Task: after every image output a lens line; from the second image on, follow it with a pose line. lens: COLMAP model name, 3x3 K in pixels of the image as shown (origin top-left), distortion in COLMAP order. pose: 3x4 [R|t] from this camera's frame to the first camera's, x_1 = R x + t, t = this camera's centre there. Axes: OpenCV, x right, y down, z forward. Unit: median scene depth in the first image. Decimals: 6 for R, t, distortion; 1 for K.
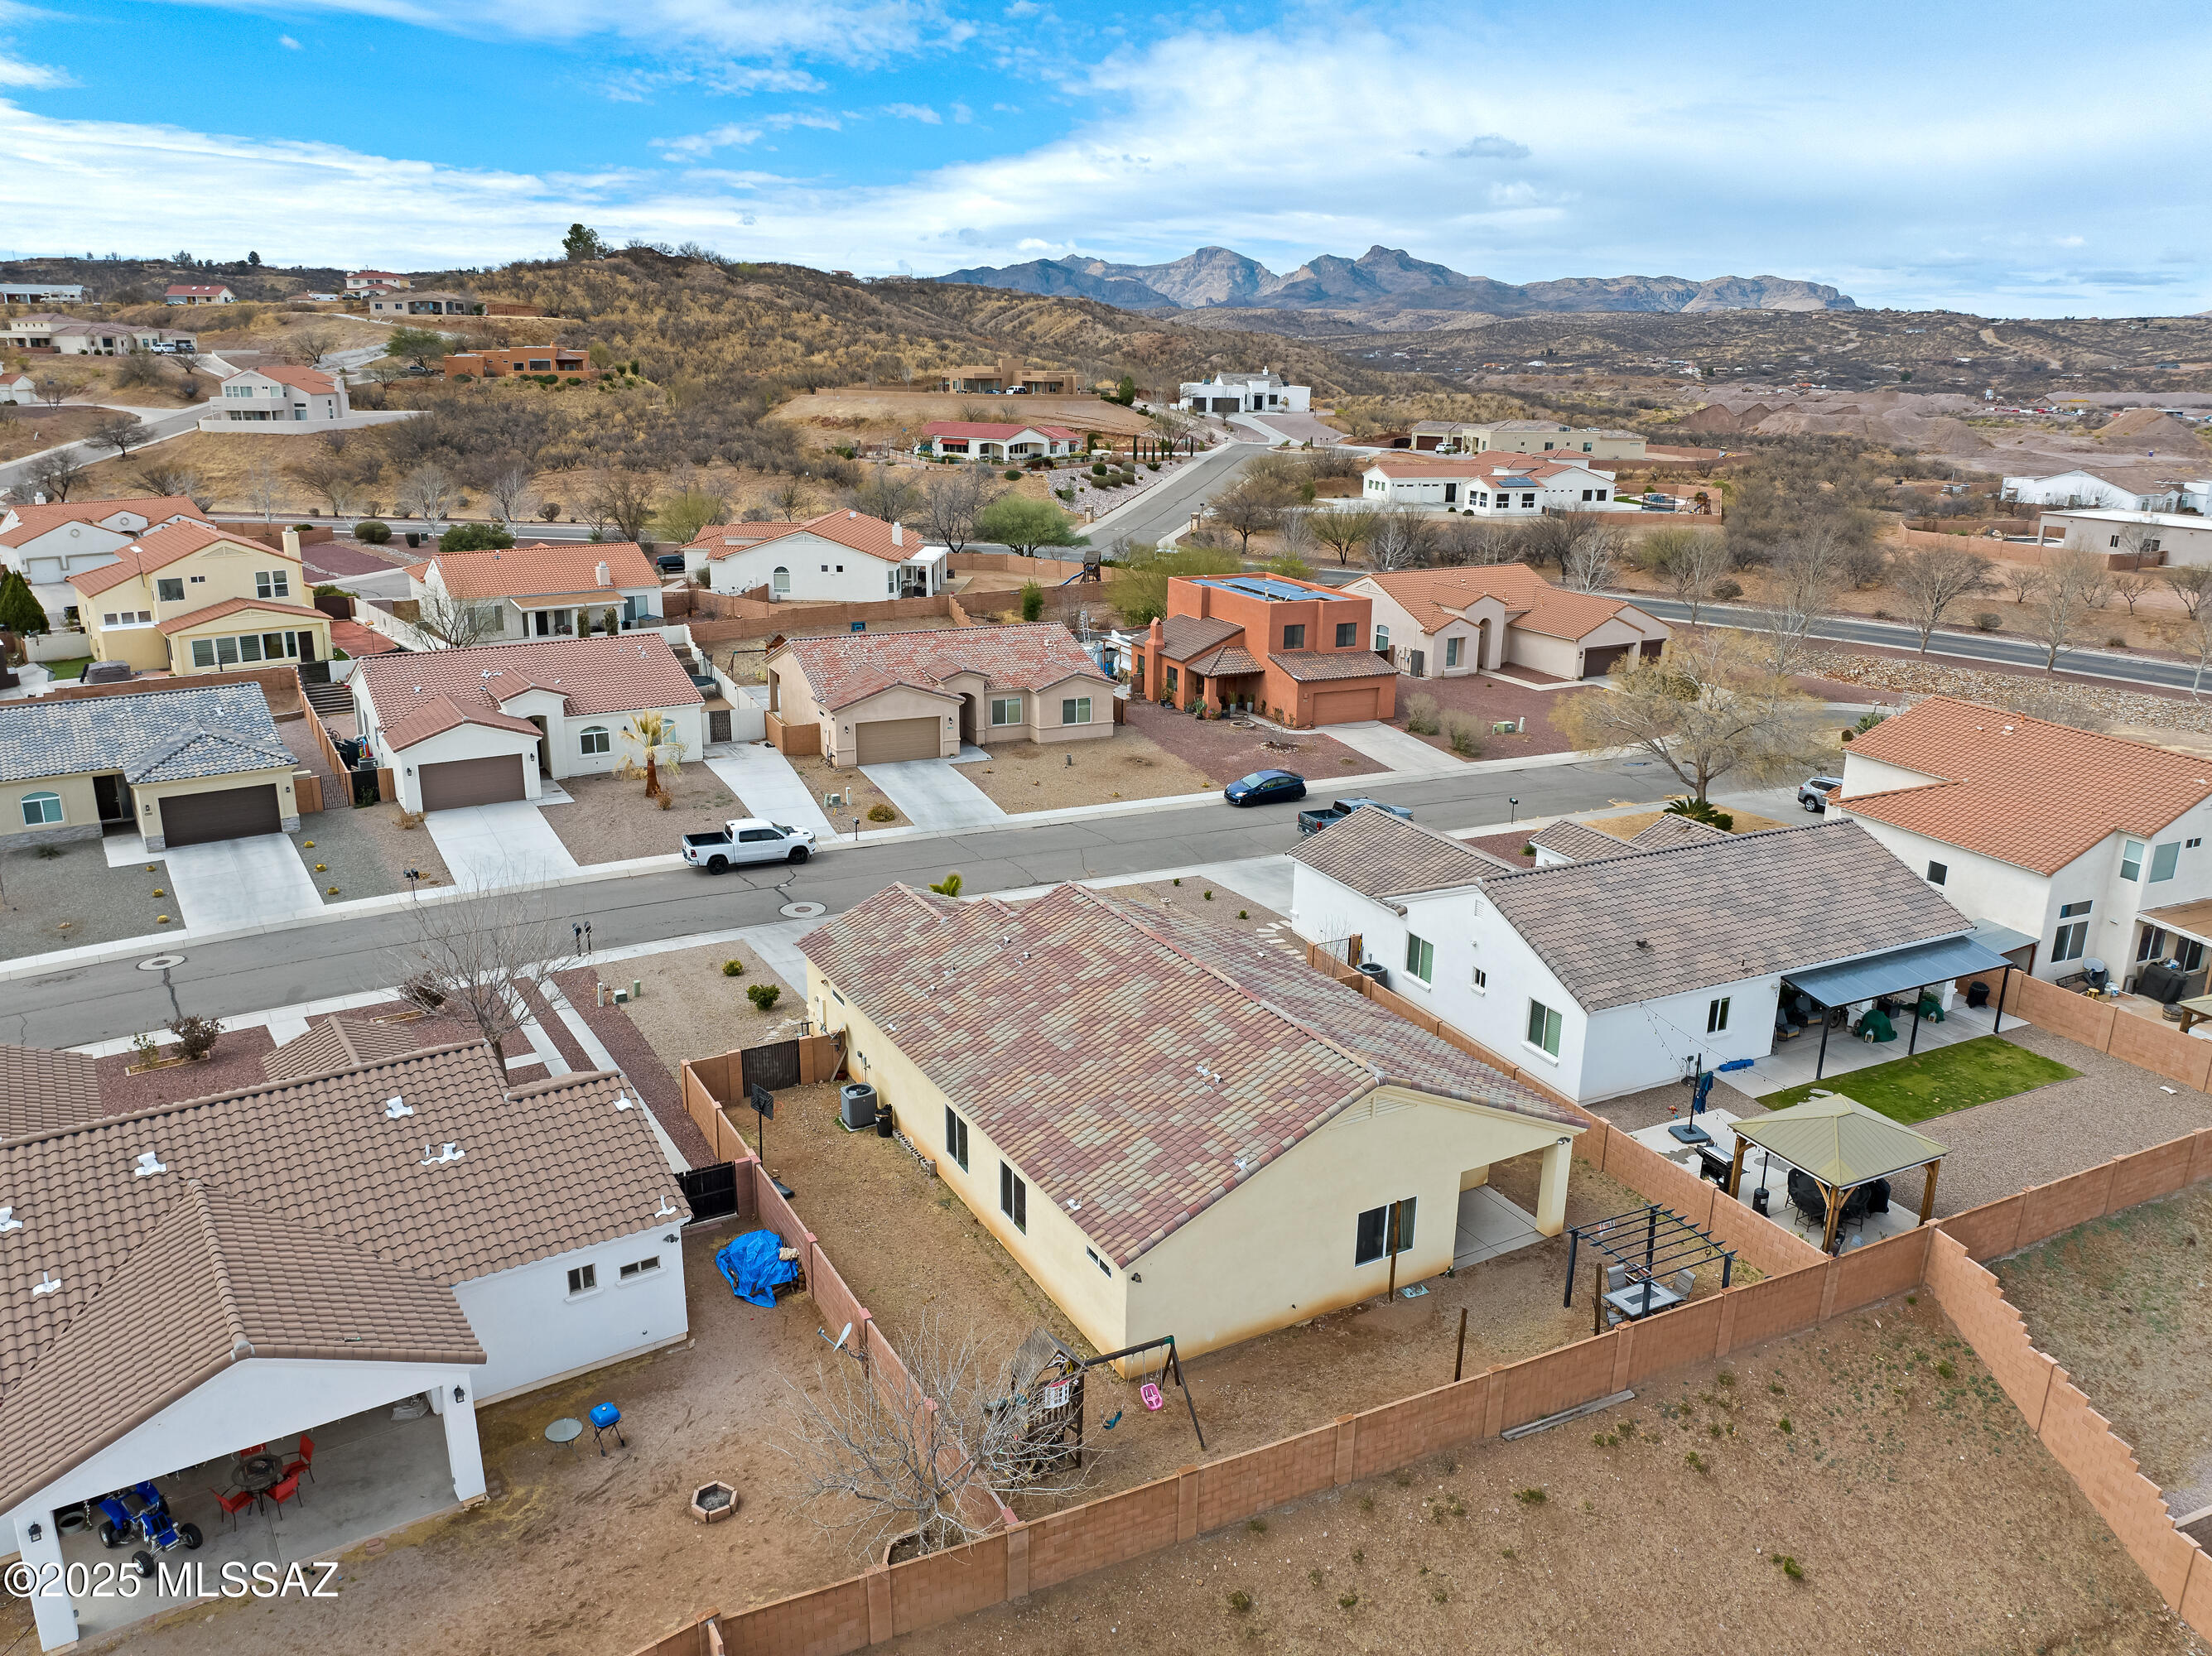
lens RADIAL K [[1593.4, 0, 1119.2], [0, 1593.4, 816.8], [0, 0, 1]] dist [-0.047187, 0.016866]
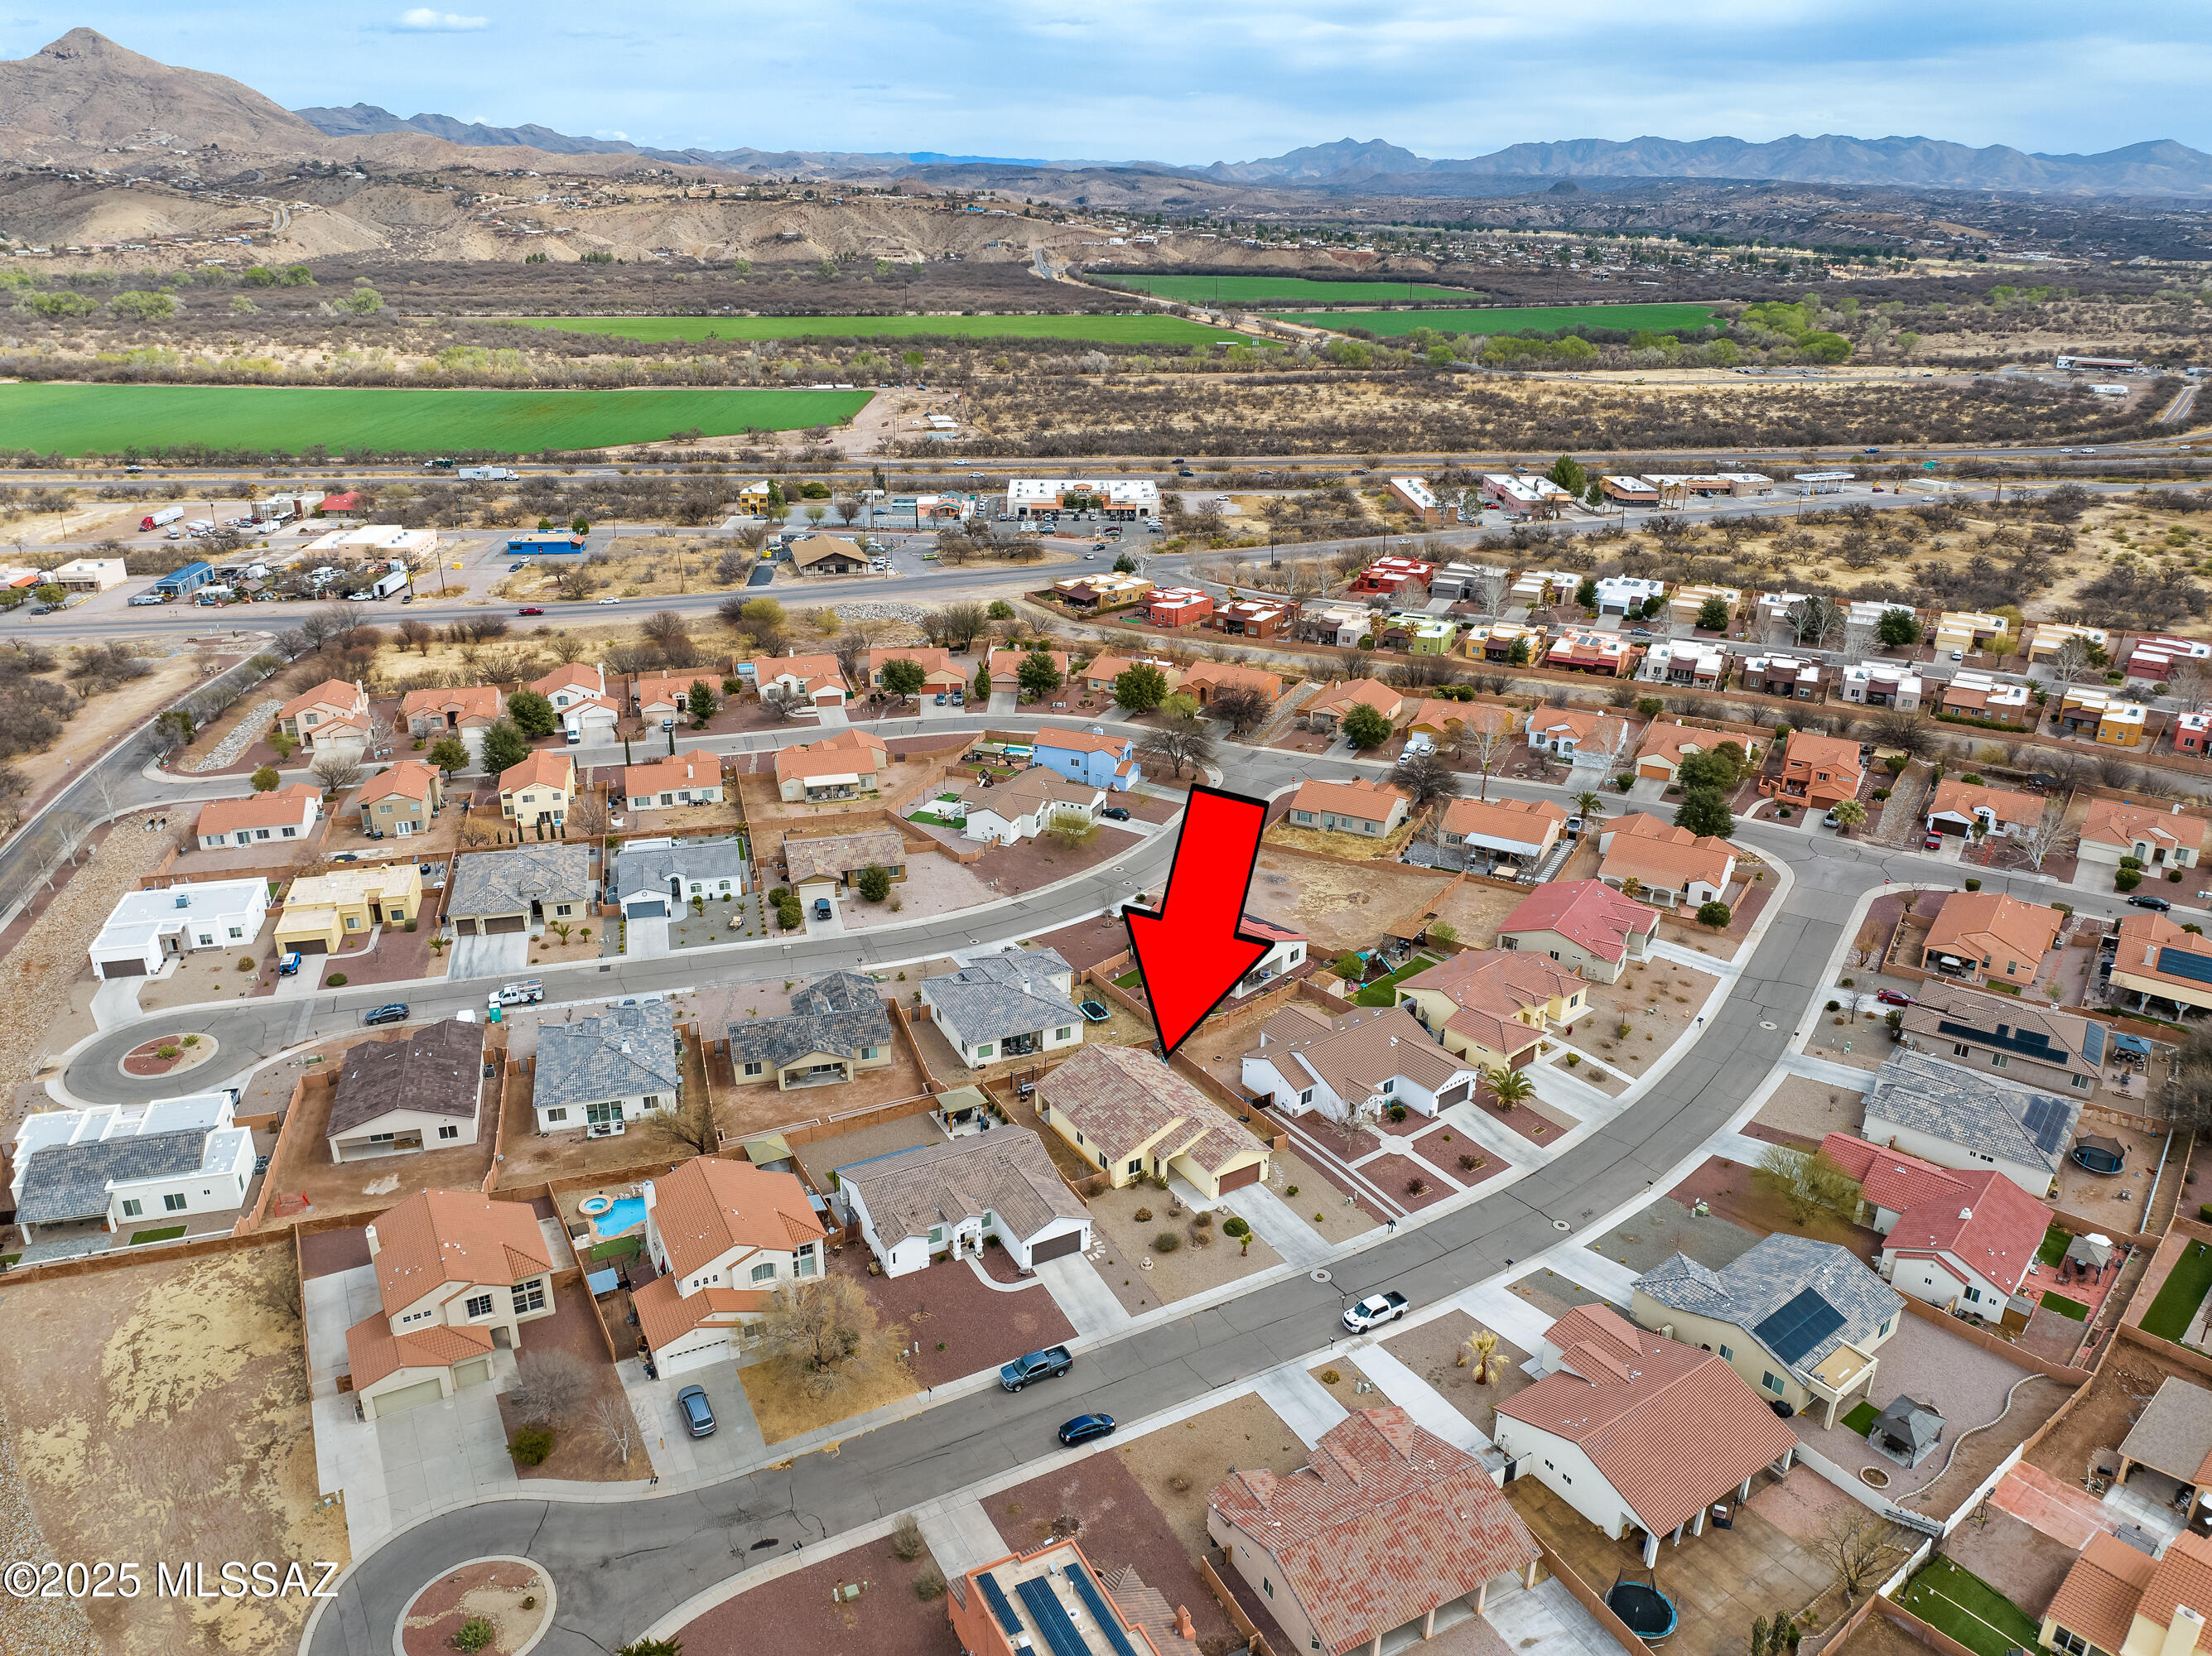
lens RADIAL K [[1593.4, 0, 1118.3], [0, 1593.4, 789.9], [0, 0, 1]] dist [-0.047187, 0.016866]
pose [[-0.998463, -0.006816, -0.054997, 0.147759], [-0.038606, 0.797526, 0.602049, -1.350375], [0.039757, 0.603247, -0.796563, 1.804546]]
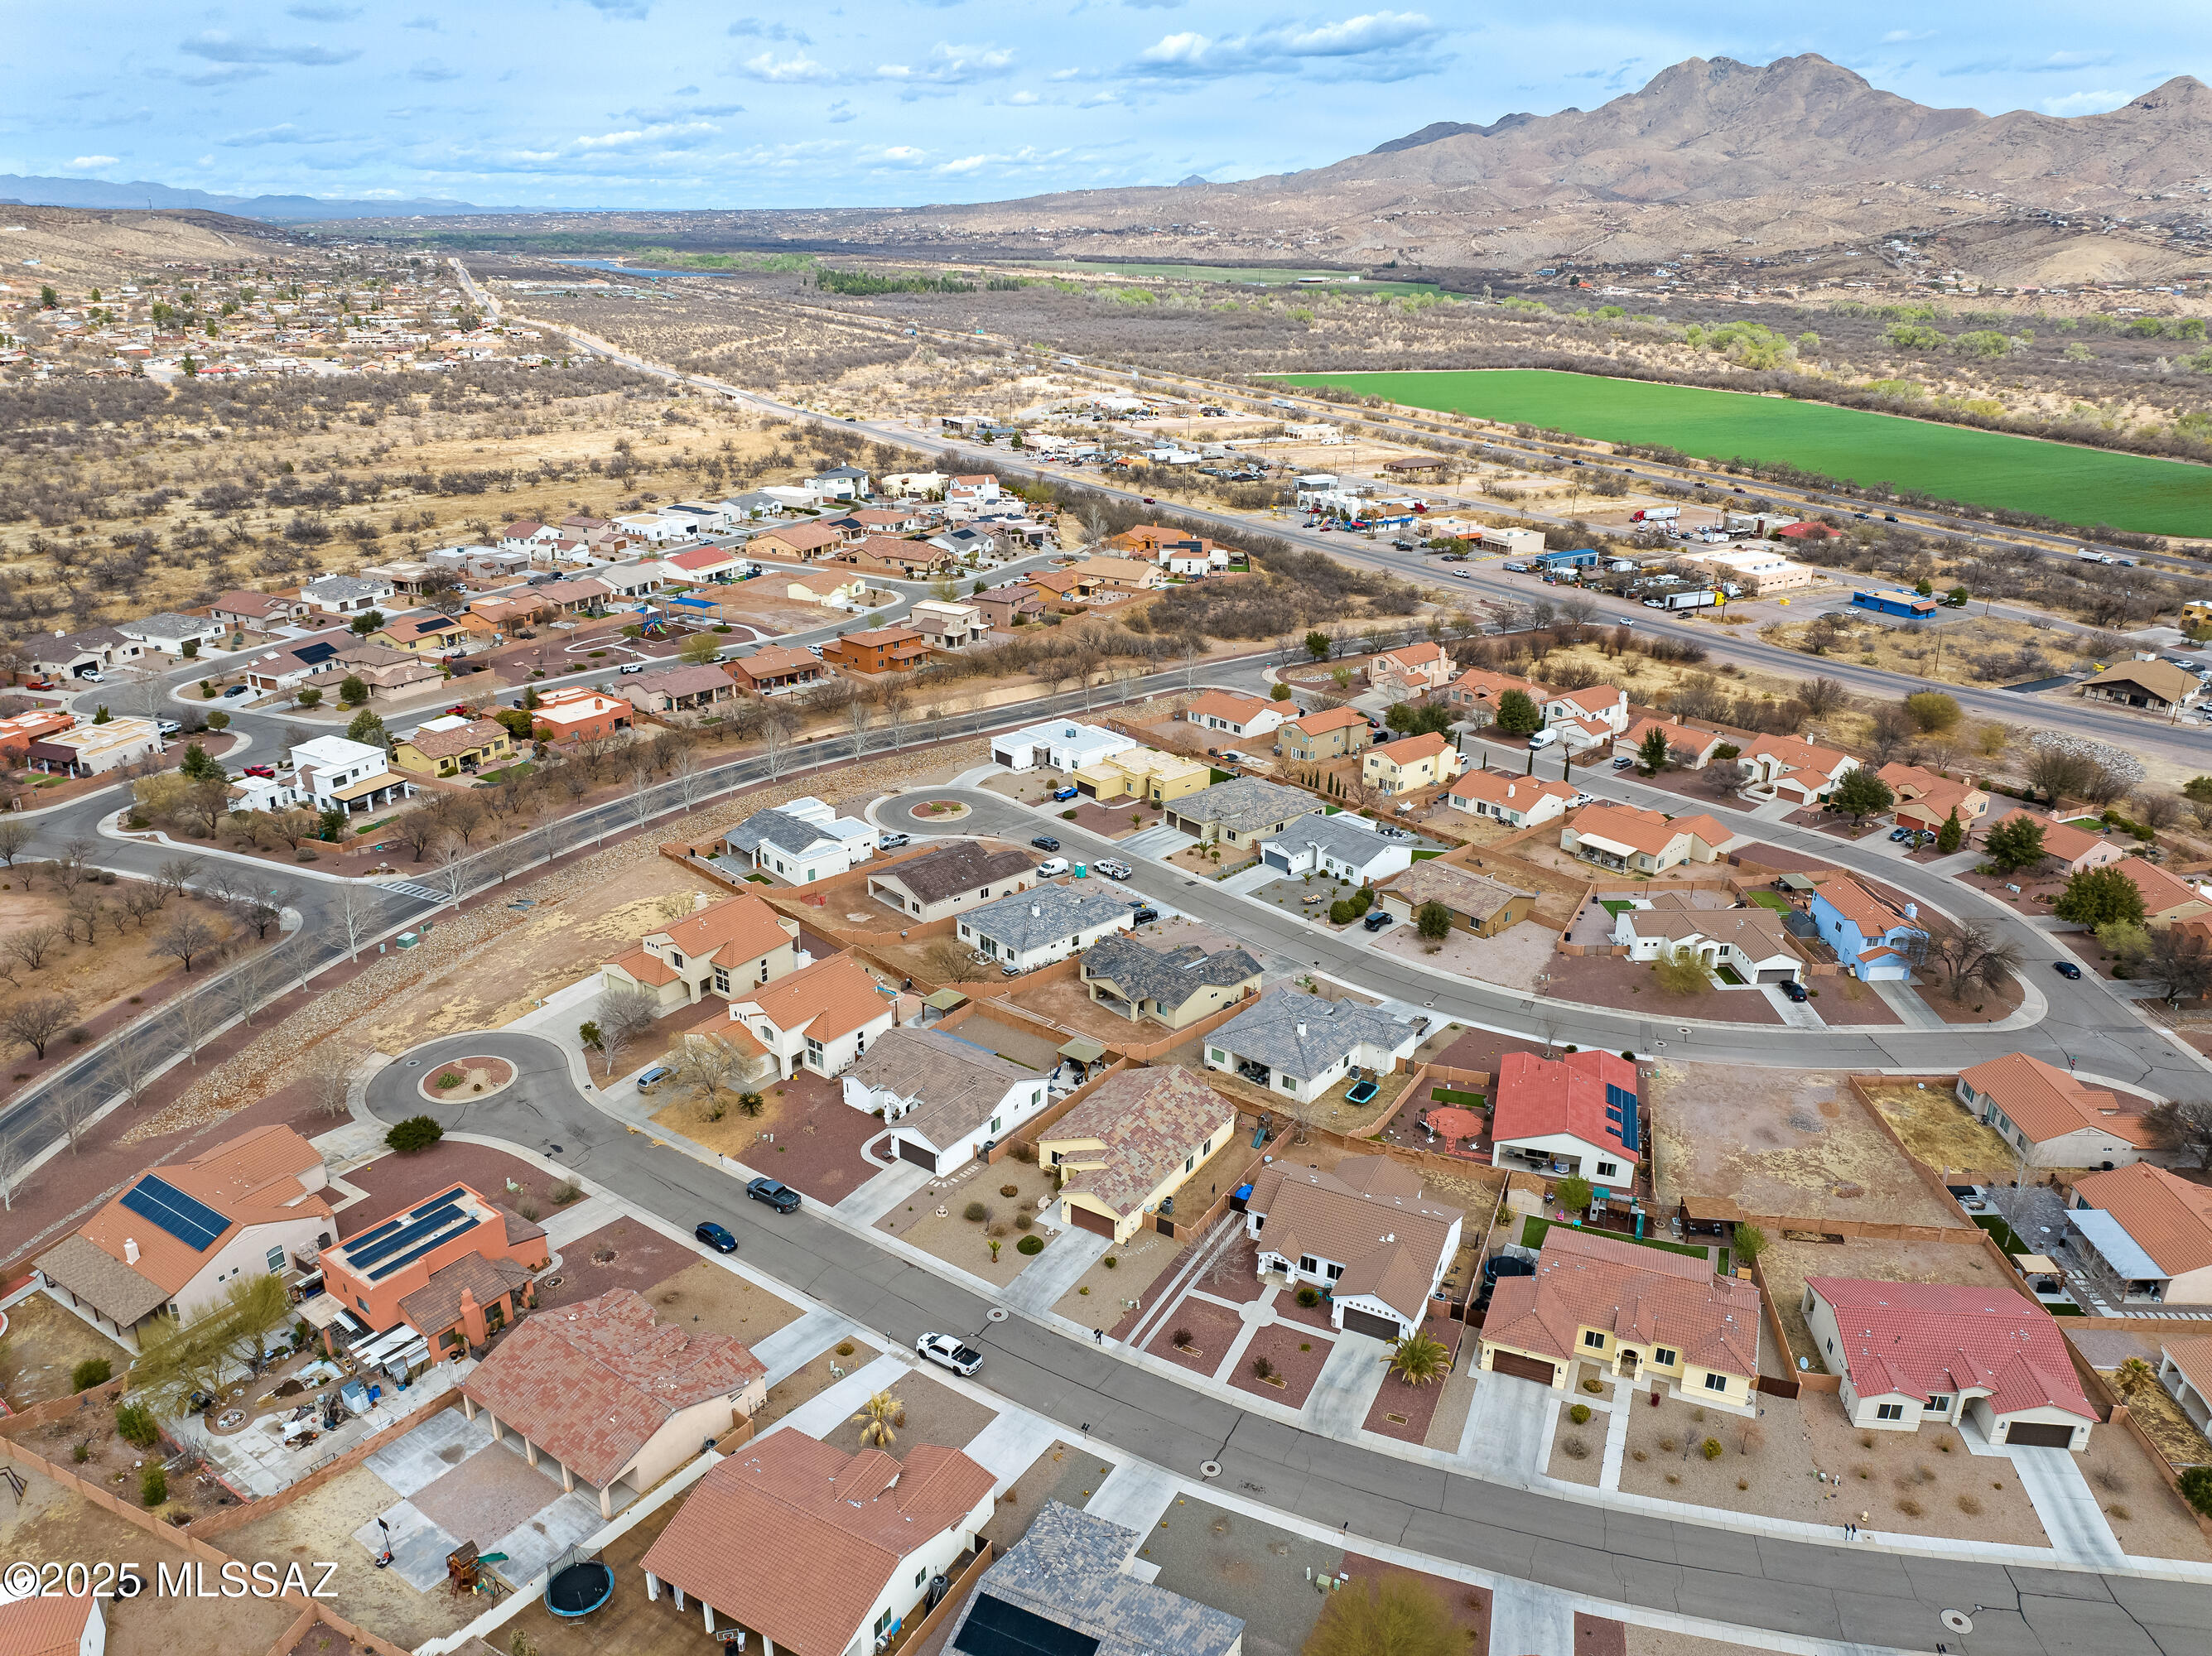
lens RADIAL K [[1593.4, 0, 1112.2], [0, 1593.4, 815.1], [0, 0, 1]] dist [-0.047187, 0.016866]
pose [[-0.482362, -0.329980, 0.811443, -1.358122], [0.228694, 0.846769, 0.480293, -1.133622], [-0.845592, 0.417247, -0.332985, 1.024525]]
